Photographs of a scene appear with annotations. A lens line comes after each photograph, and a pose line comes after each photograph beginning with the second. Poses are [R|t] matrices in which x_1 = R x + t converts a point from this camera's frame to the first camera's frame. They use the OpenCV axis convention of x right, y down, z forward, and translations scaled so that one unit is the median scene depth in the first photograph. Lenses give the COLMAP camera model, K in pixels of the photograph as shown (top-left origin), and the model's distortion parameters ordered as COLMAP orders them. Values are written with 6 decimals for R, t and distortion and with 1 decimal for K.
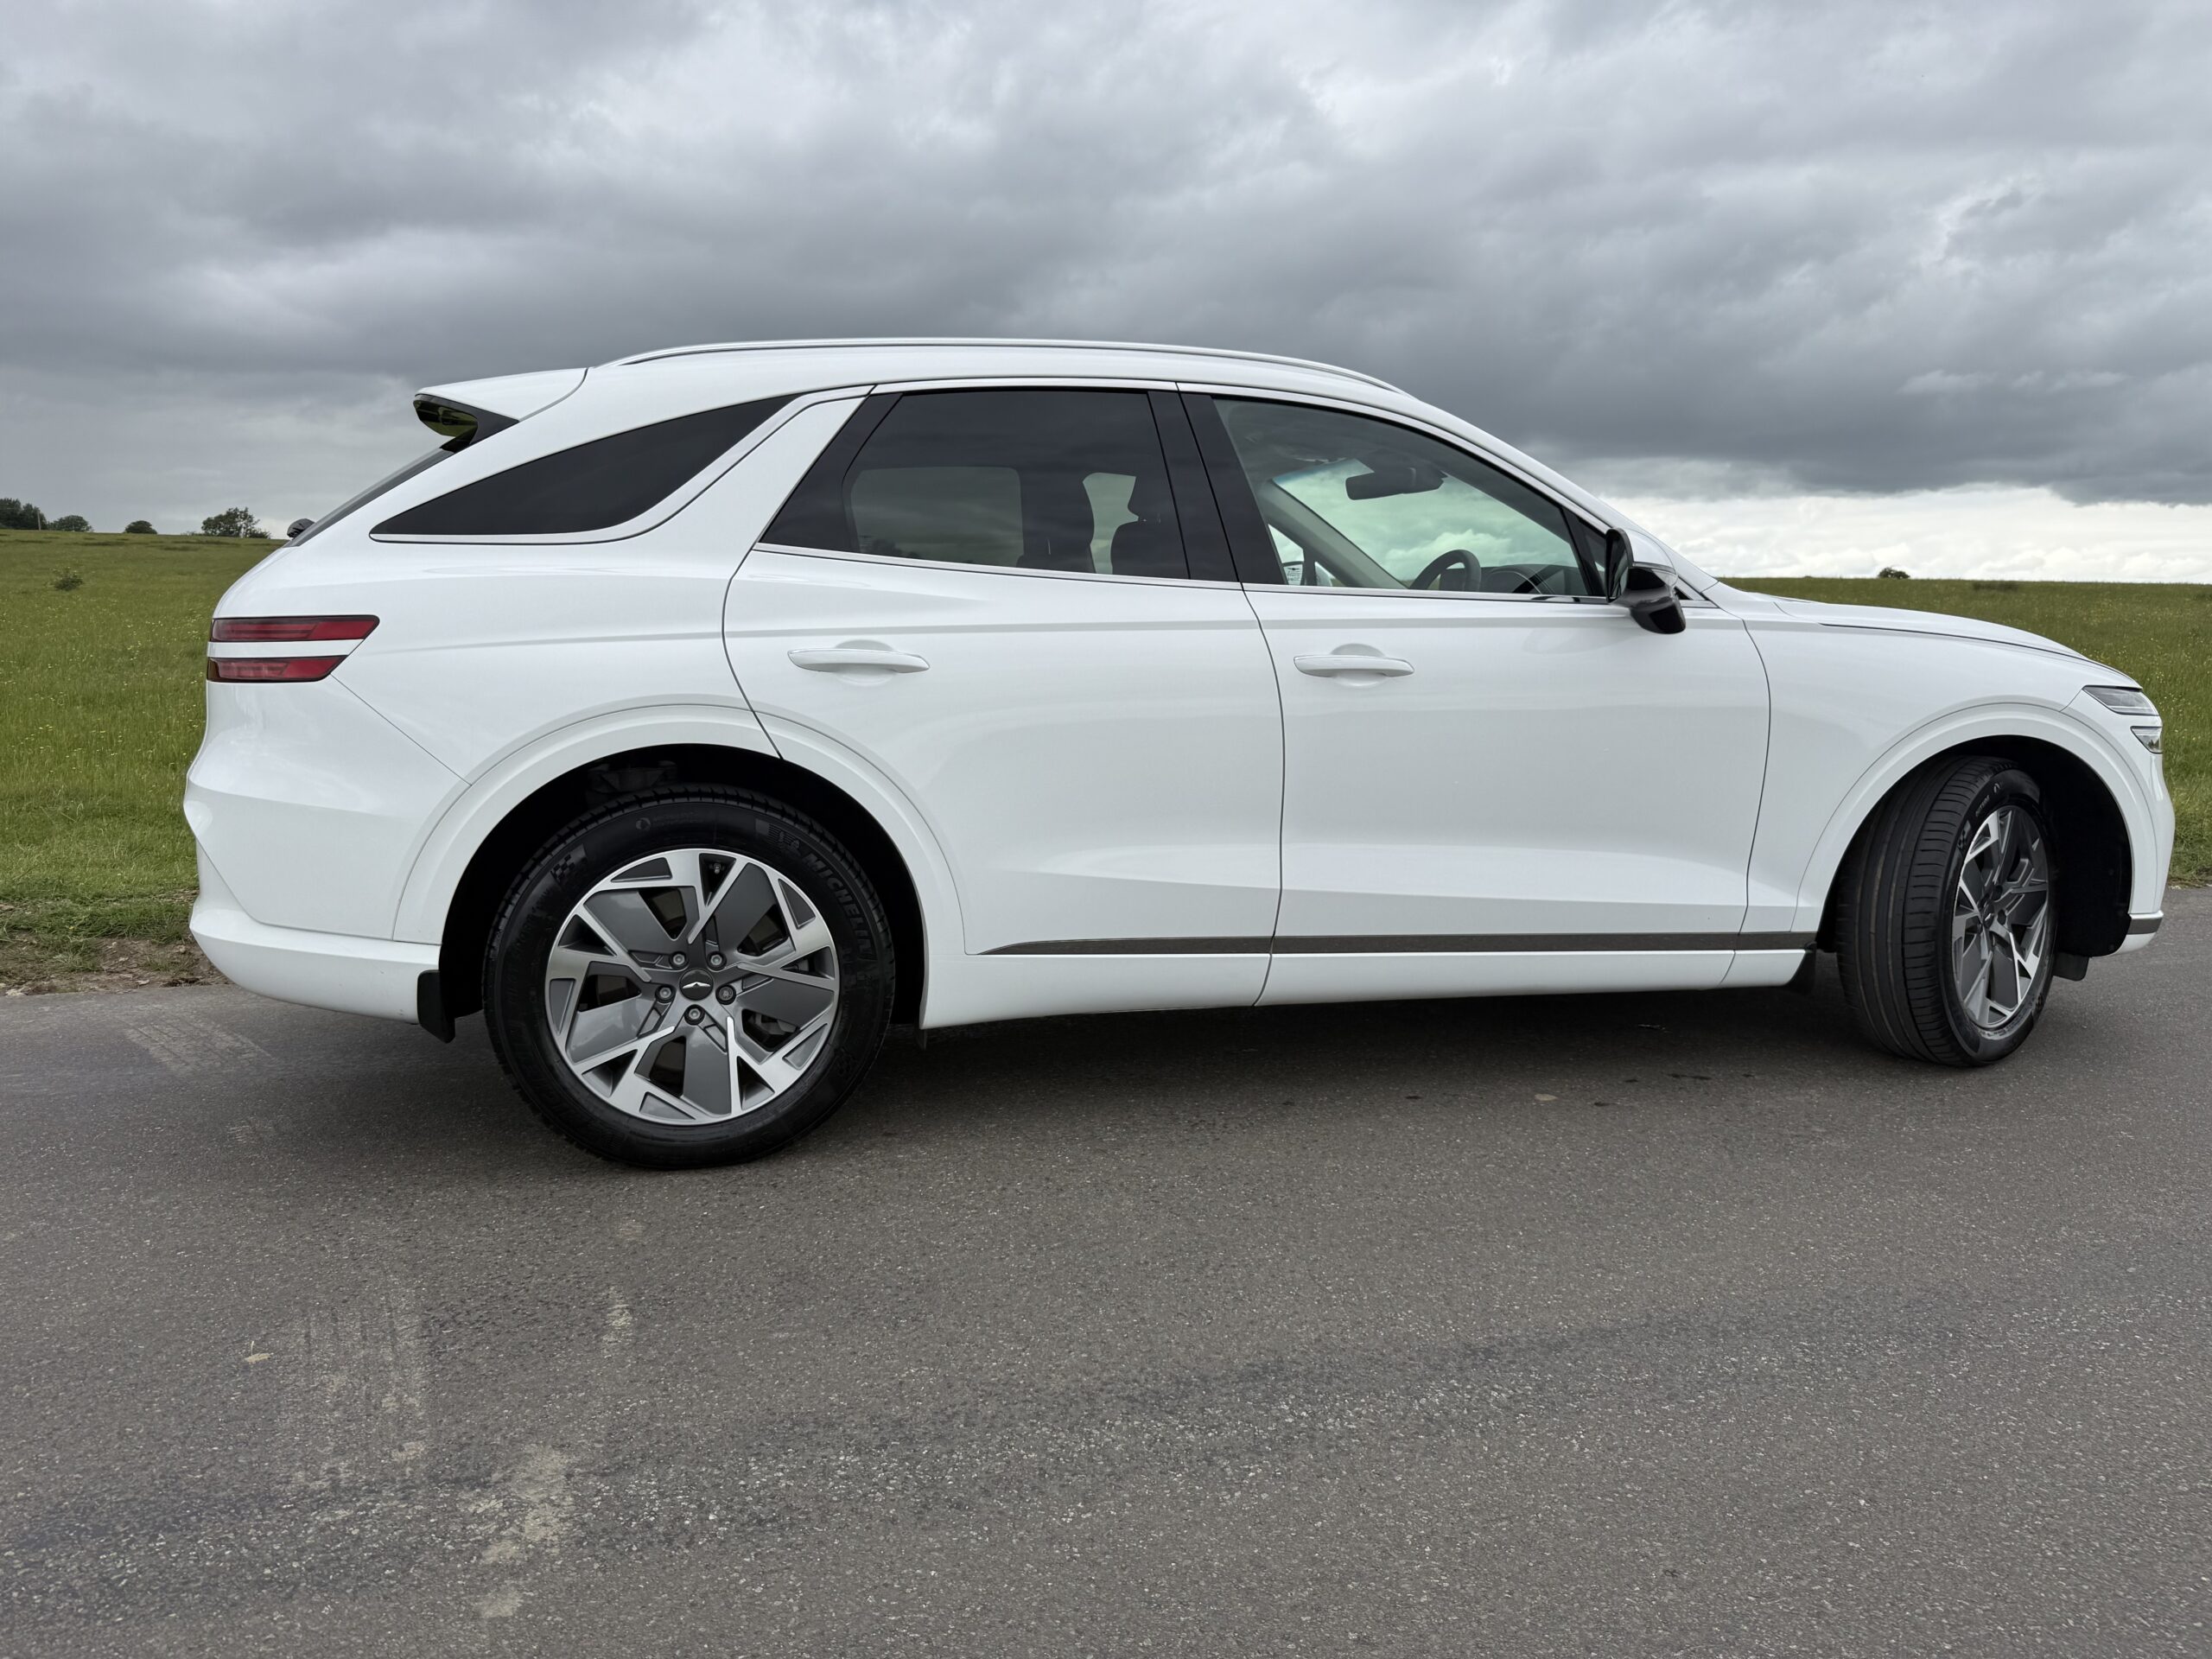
lens RADIAL K [[1567.8, 0, 1095.0], [0, 1567.8, 823.0], [0, 0, 1]] dist [0.030213, -0.041593]
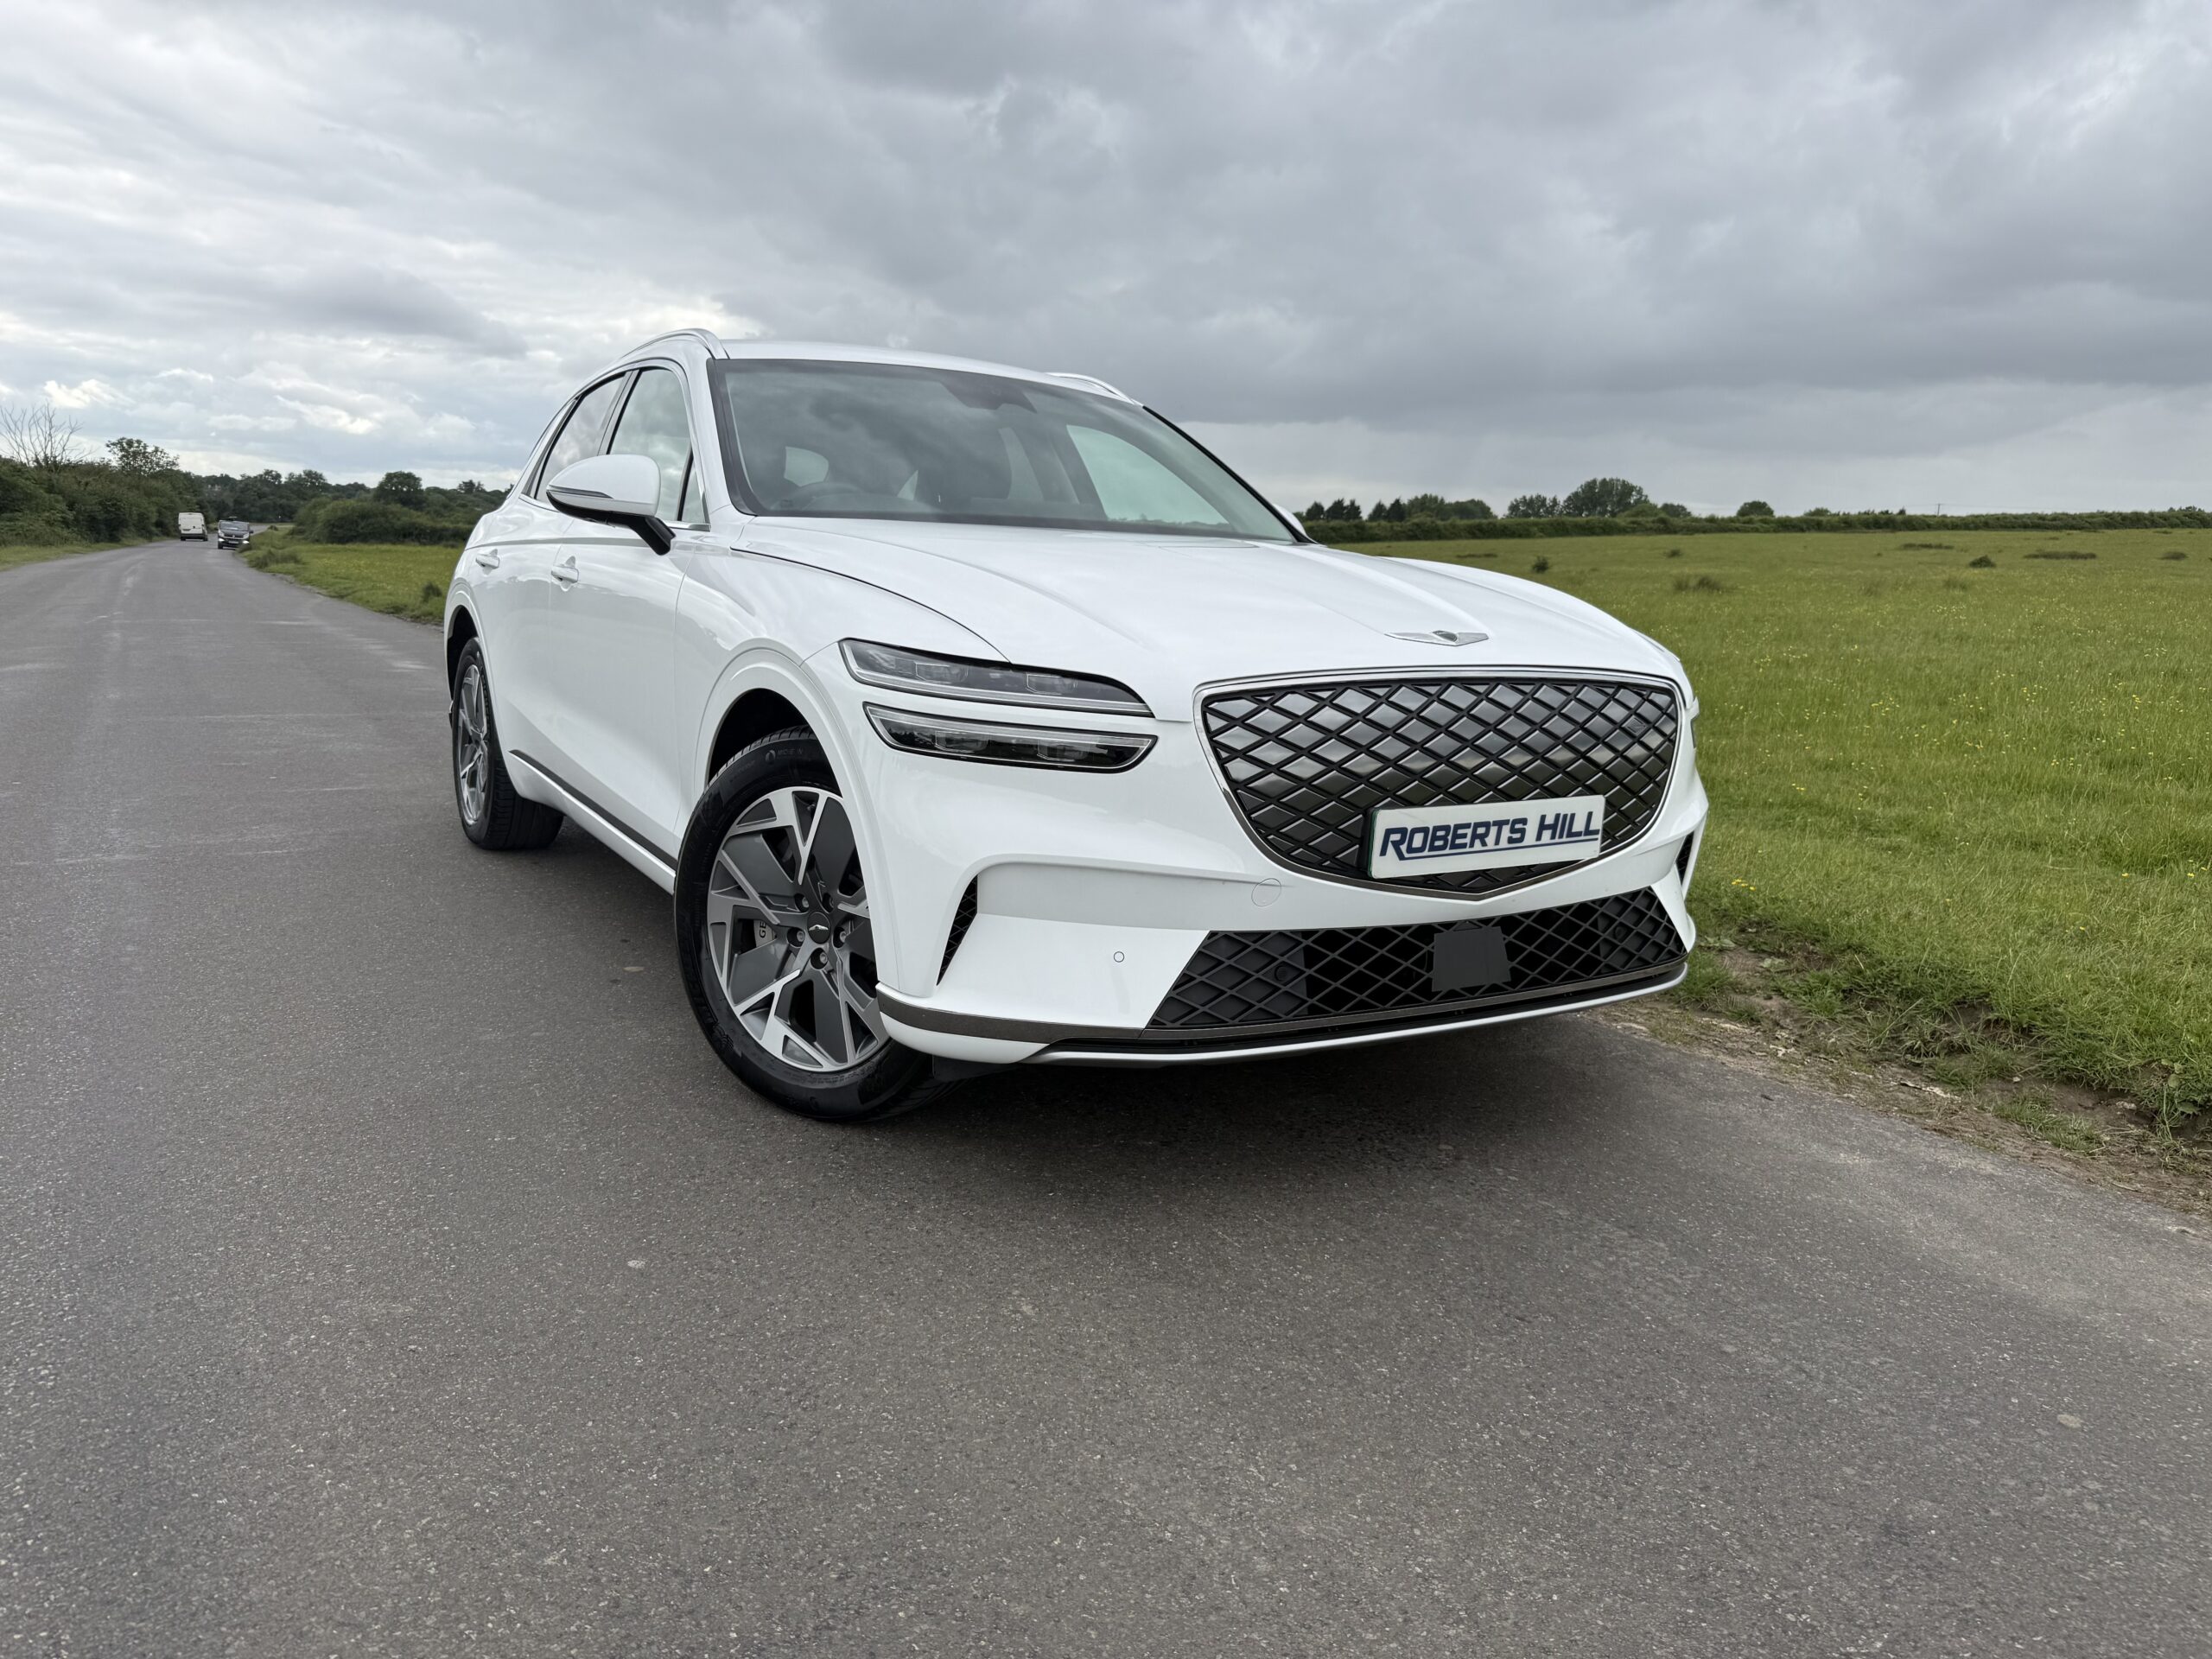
lens RADIAL K [[1573.6, 0, 1117.8], [0, 1573.6, 779.5], [0, 0, 1]] dist [0.010751, -0.024936]
pose [[0.318662, 0.137678, -0.937816, 1.660664], [-0.161975, 0.982752, 0.089237, -0.132401], [0.933926, 0.123467, 0.335466, 1.074881]]
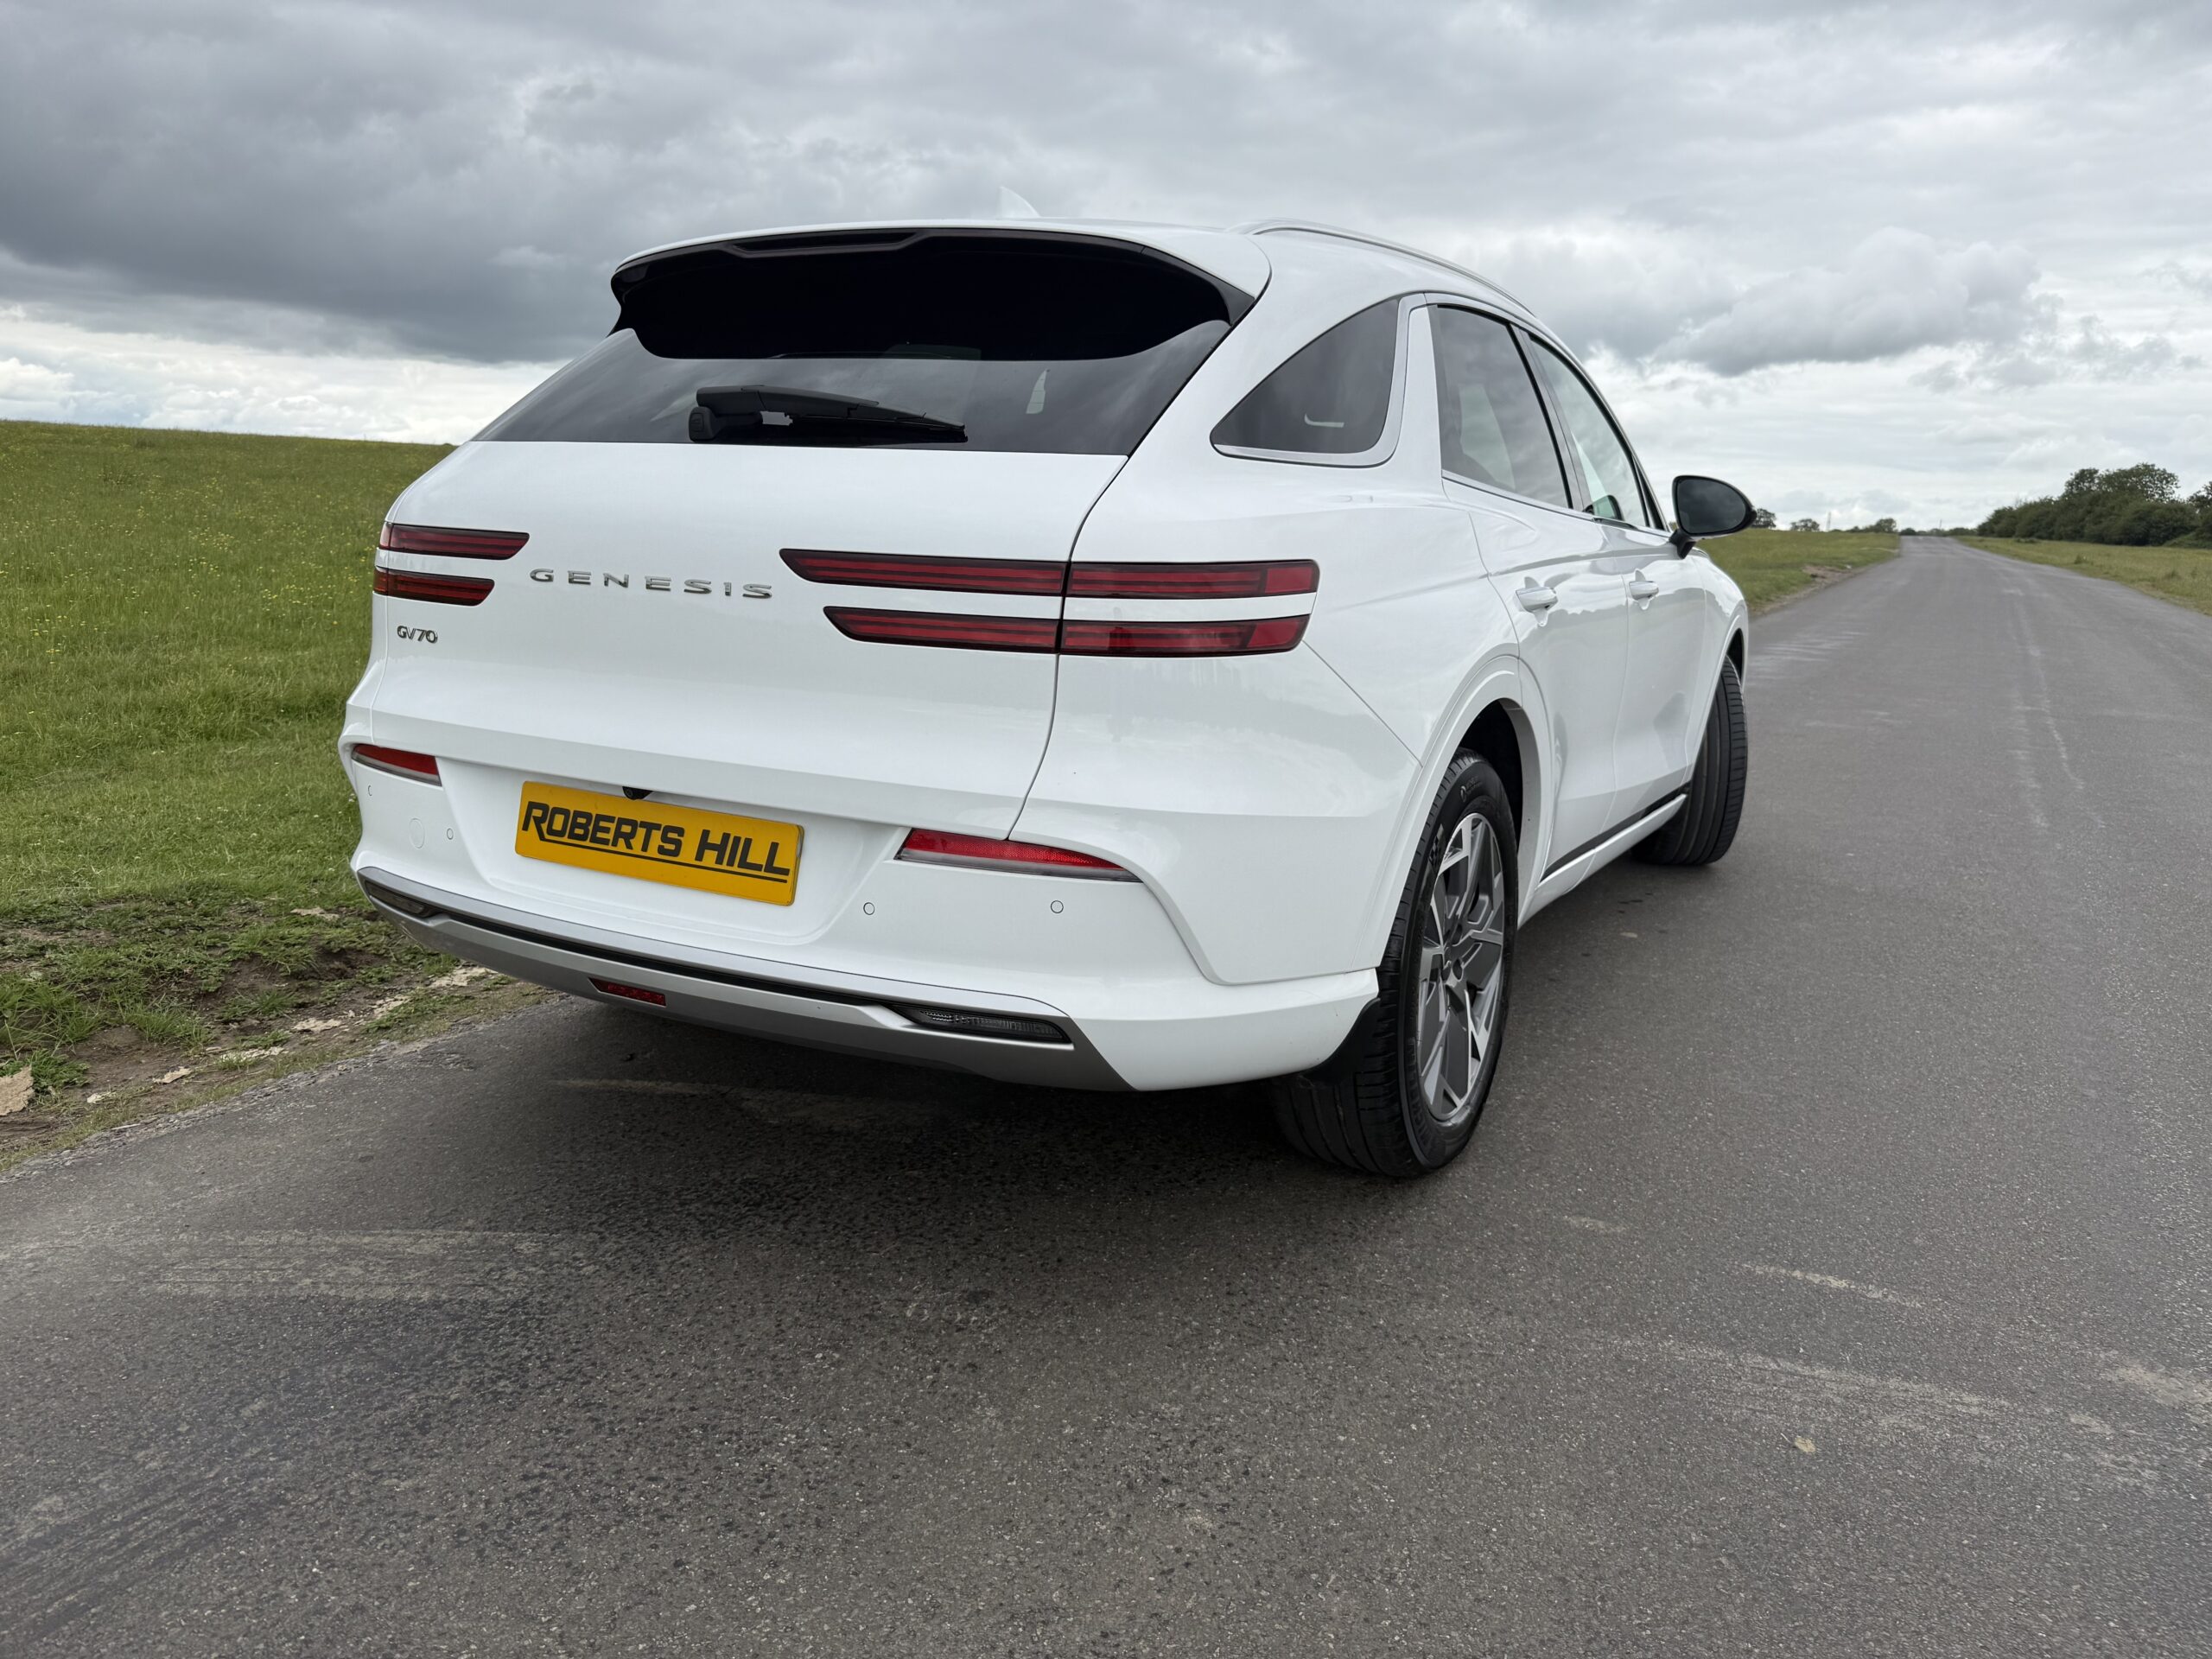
lens RADIAL K [[1573.2, 0, 1094.2], [0, 1573.2, 836.5], [0, 0, 1]] dist [0.009169, -0.018575]
pose [[0.683390, -0.132595, 0.717911, -1.035632], [0.066879, 0.990604, 0.119297, -0.092203], [-0.726984, -0.033513, 0.685836, 0.526226]]
